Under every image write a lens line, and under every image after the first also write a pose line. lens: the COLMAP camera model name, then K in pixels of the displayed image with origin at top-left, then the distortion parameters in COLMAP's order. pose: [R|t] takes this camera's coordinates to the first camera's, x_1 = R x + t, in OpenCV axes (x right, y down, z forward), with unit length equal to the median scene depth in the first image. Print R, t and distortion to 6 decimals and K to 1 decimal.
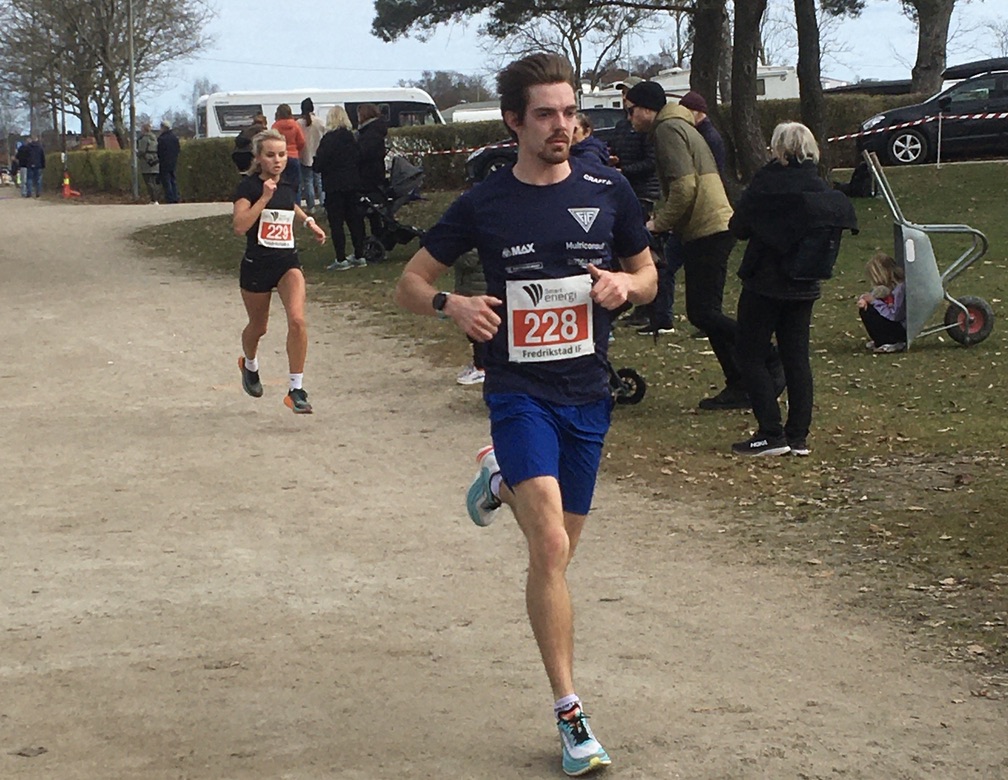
lens RADIAL K [[2568.2, 0, 504.0], [0, 2568.2, 390.0], [0, 0, 1]] dist [0.073535, 0.645595]
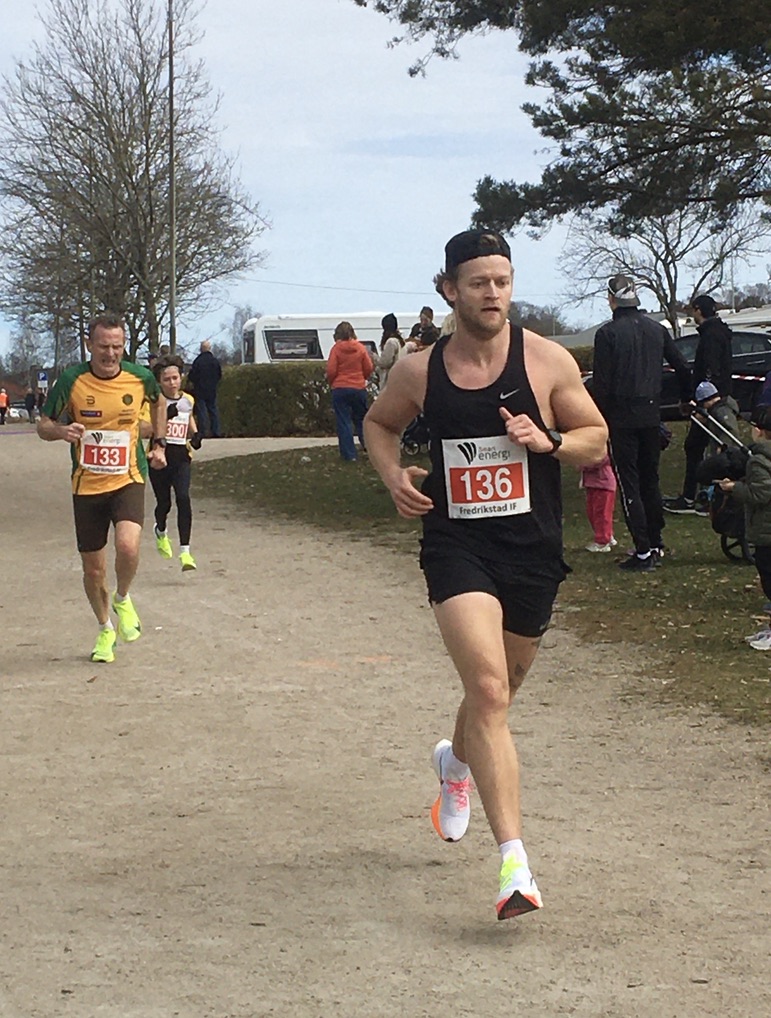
lens RADIAL K [[2900.8, 0, 387.5], [0, 2900.8, 581.1], [0, 0, 1]] dist [0.030551, 1.204888]
pose [[0.997691, 0.018018, -0.065486, -0.024760], [-0.019759, 0.999466, -0.026027, -0.003129], [0.064982, 0.027261, 0.997514, 0.122777]]
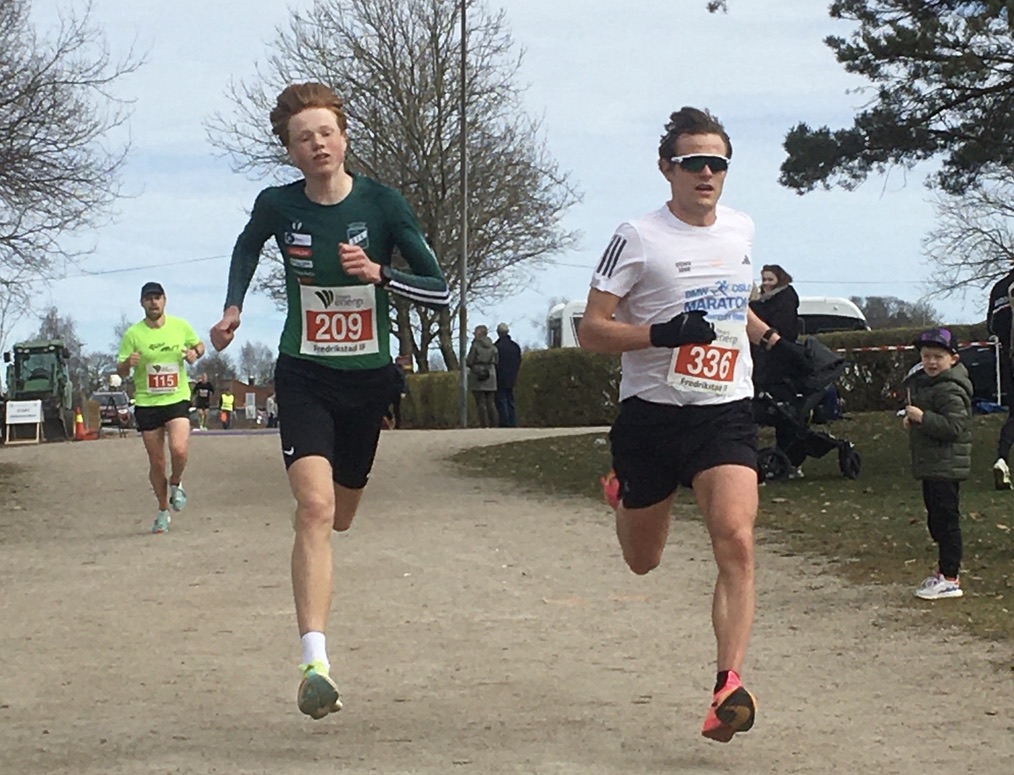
lens RADIAL K [[3421.6, 0, 540.1], [0, 3421.6, 386.1], [0, 0, 1]] dist [0.112692, 0.661888]
pose [[0.992539, 0.015332, -0.120964, 0.000450], [-0.026829, 0.995210, -0.094002, 0.023322], [0.118943, 0.096546, 0.988196, 0.039175]]
